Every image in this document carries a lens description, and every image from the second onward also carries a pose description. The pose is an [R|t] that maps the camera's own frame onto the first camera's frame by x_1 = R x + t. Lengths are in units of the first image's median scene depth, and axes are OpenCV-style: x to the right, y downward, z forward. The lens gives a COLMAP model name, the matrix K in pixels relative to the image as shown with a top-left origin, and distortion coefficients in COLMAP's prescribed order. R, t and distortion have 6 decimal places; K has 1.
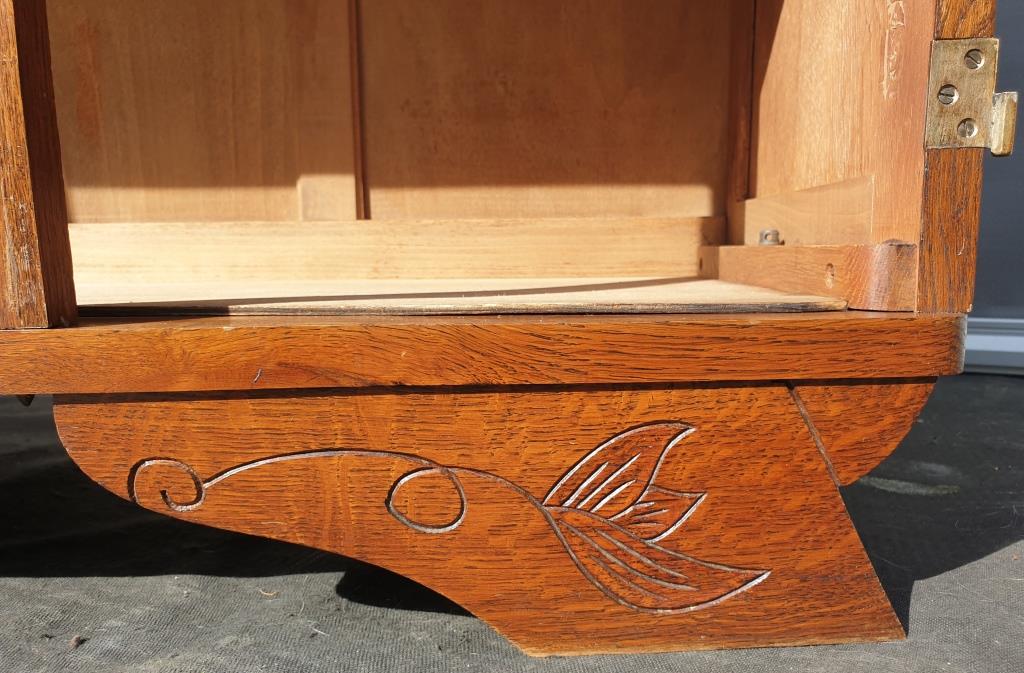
lens RADIAL K [[818.3, 0, 512.9], [0, 818.3, 357.7], [0, 0, 1]] dist [-0.005198, -0.000648]
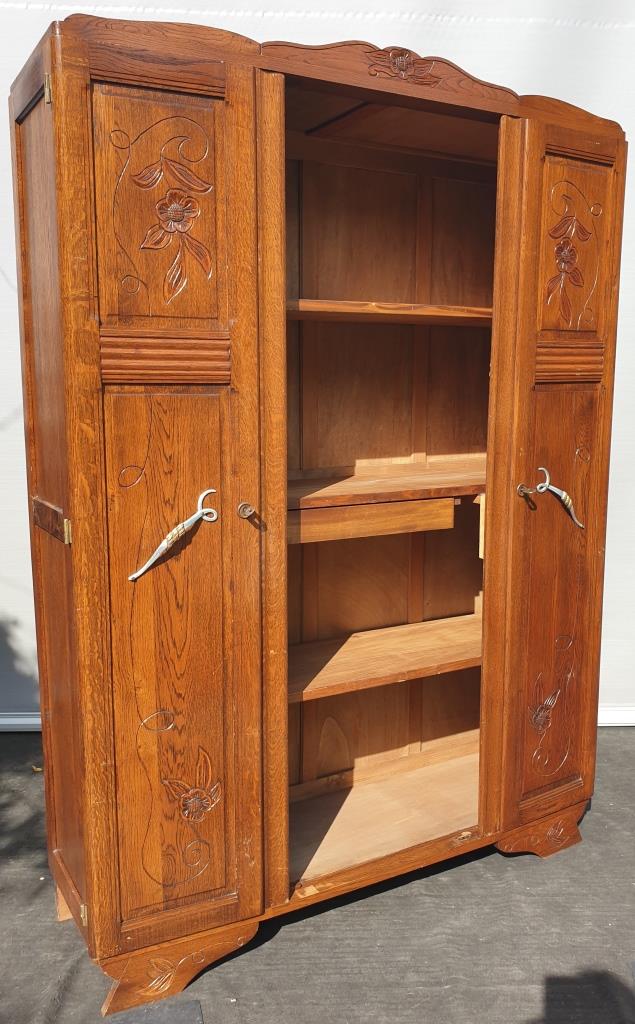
lens RADIAL K [[870.3, 0, 317.5], [0, 870.3, 512.0], [0, 0, 1]] dist [0.105925, -0.211471]
pose [[0.862809, -0.071711, 0.500419, -4.943950], [0.068906, 0.997332, 0.024114, -2.739678], [-0.500813, 0.013676, 0.865448, -4.297190]]
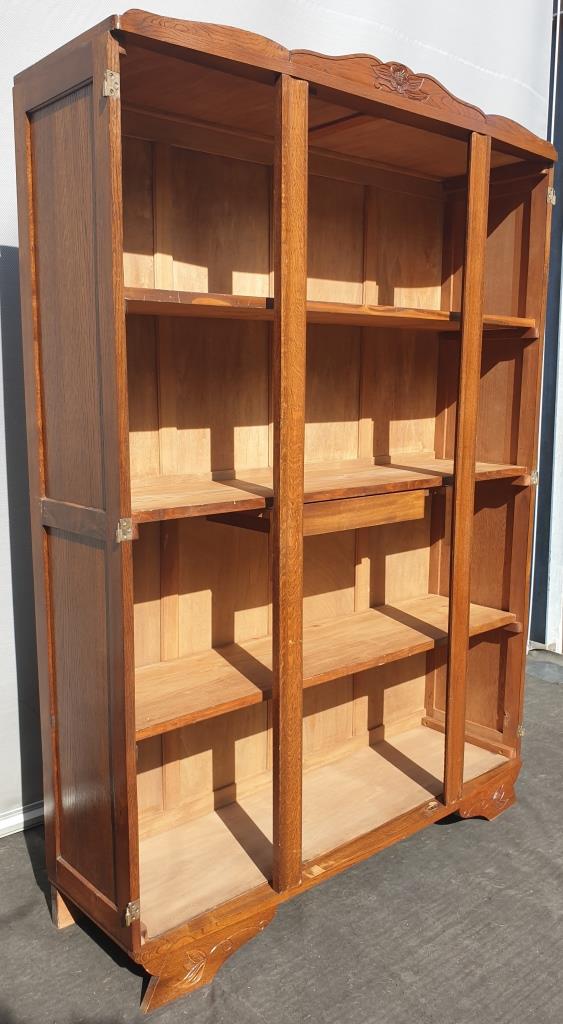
lens RADIAL K [[846.4, 0, 247.7], [0, 846.4, 516.1], [0, 0, 1]] dist [0.124442, -0.262044]
pose [[0.758606, -0.098092, 0.644124, -6.205562], [0.093621, 0.994754, 0.041227, -2.816173], [-0.644789, 0.029029, 0.763809, -3.443653]]
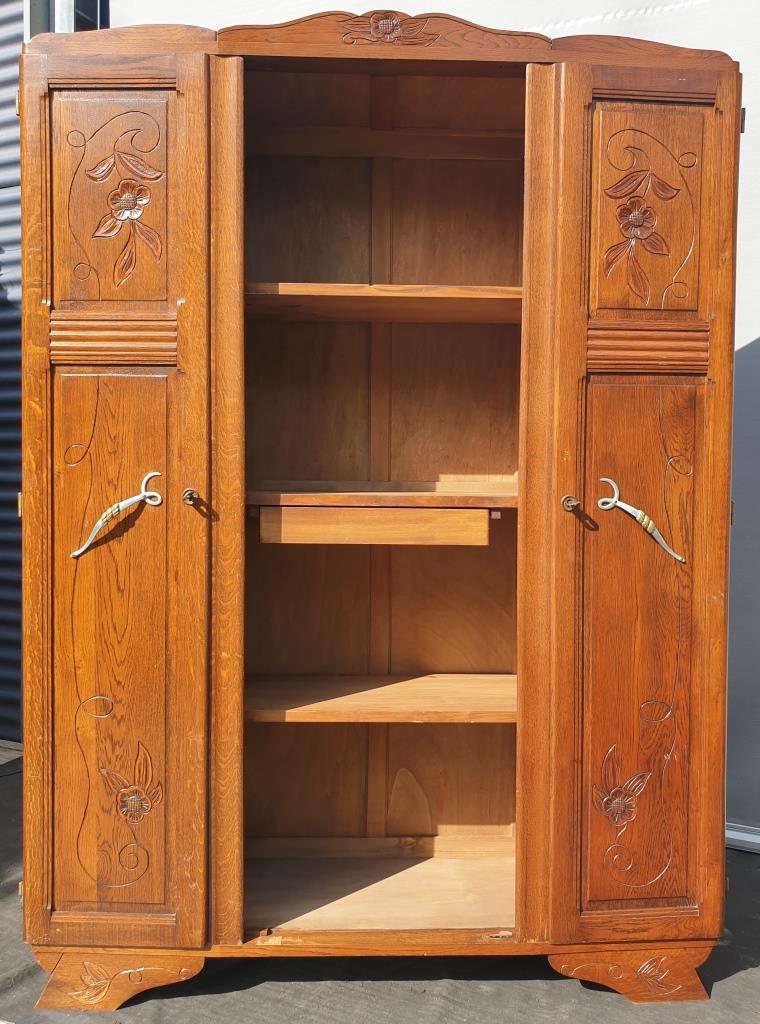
lens RADIAL K [[894.6, 0, 390.7], [0, 894.6, 507.5], [0, 0, 1]] dist [0.020836, 0.010640]
pose [[0.998869, 0.013884, 0.045481, -1.756641], [-0.008941, 0.994205, -0.107130, -2.042034], [-0.046704, 0.106602, 0.993204, -4.718895]]
